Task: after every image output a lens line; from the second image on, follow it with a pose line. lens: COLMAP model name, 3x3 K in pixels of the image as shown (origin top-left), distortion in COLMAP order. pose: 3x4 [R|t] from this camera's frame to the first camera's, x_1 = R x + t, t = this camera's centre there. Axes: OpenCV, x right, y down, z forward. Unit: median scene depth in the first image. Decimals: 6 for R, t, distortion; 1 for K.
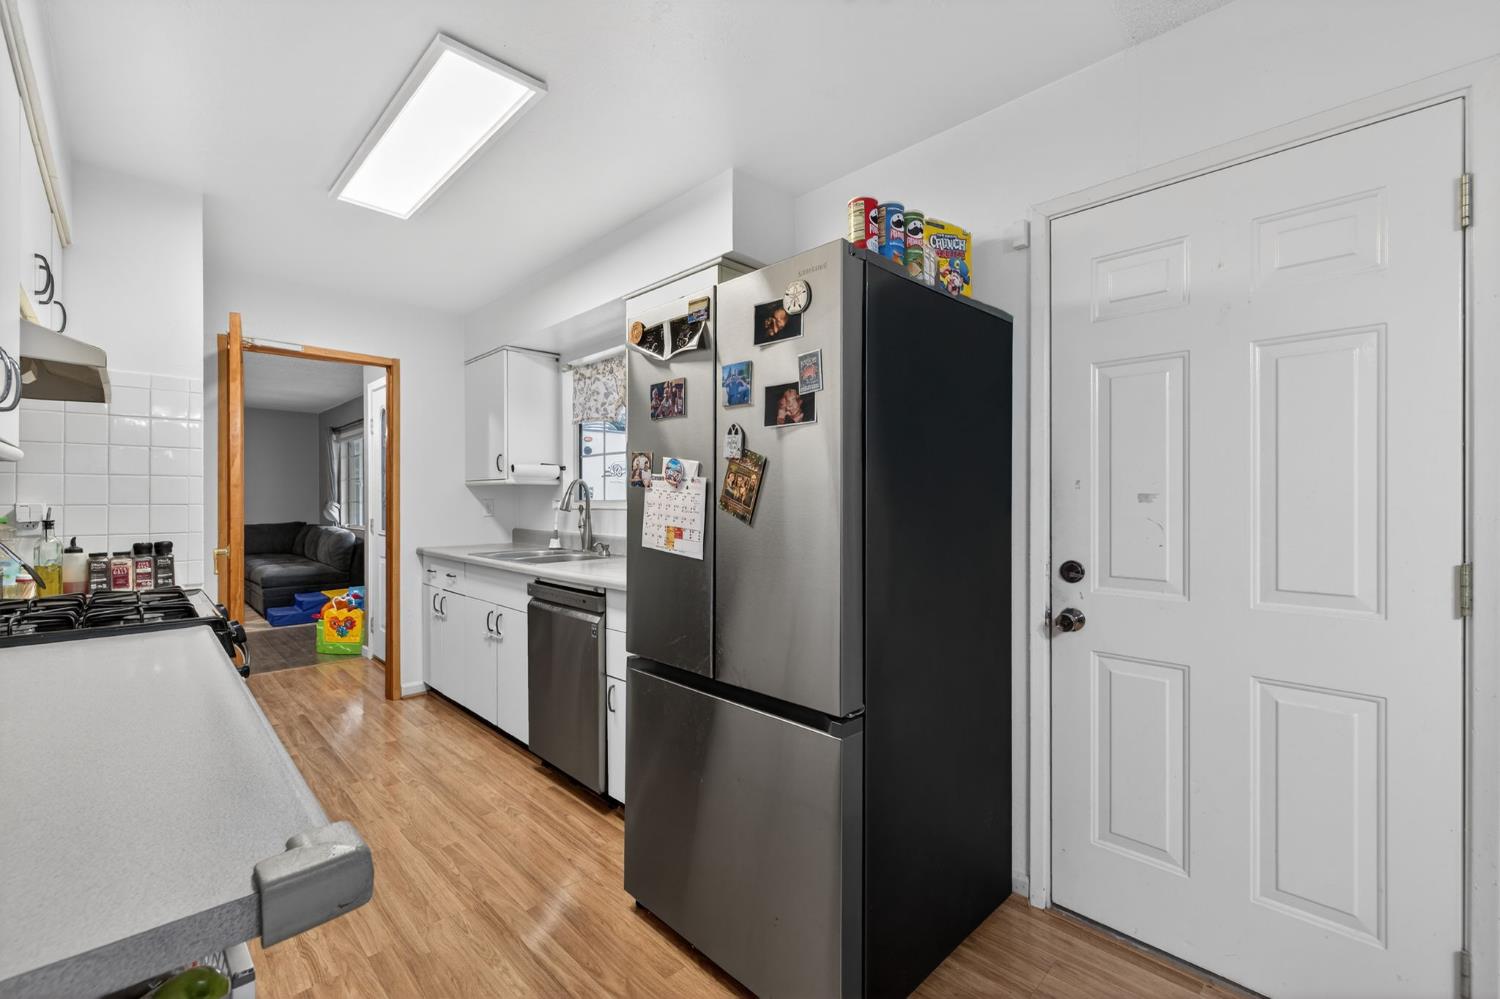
lens RADIAL K [[628.8, 0, 752.0], [0, 628.8, 495.6], [0, 0, 1]] dist [0.000876, 0.000762]
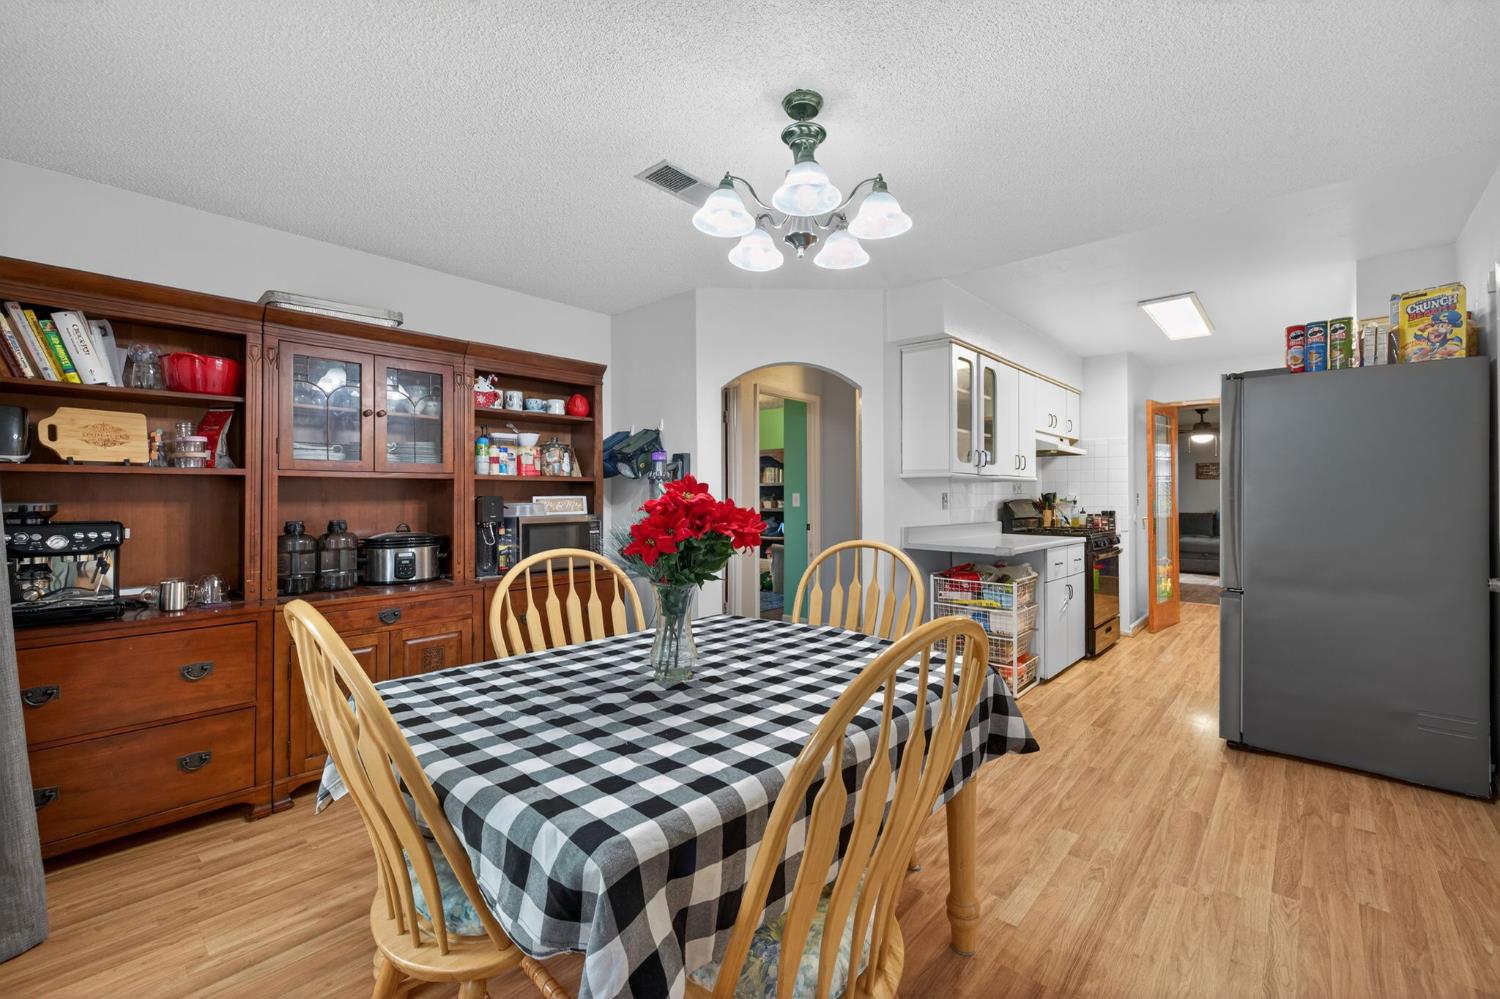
lens RADIAL K [[649.8, 0, 743.5], [0, 649.8, 492.1], [0, 0, 1]] dist [-0.001155, -0.000047]
pose [[0.040809, -0.006982, -0.999143, 1.422601], [0.005280, 0.999963, -0.006772, 0.009929], [0.999153, -0.005000, 0.040844, -0.482129]]
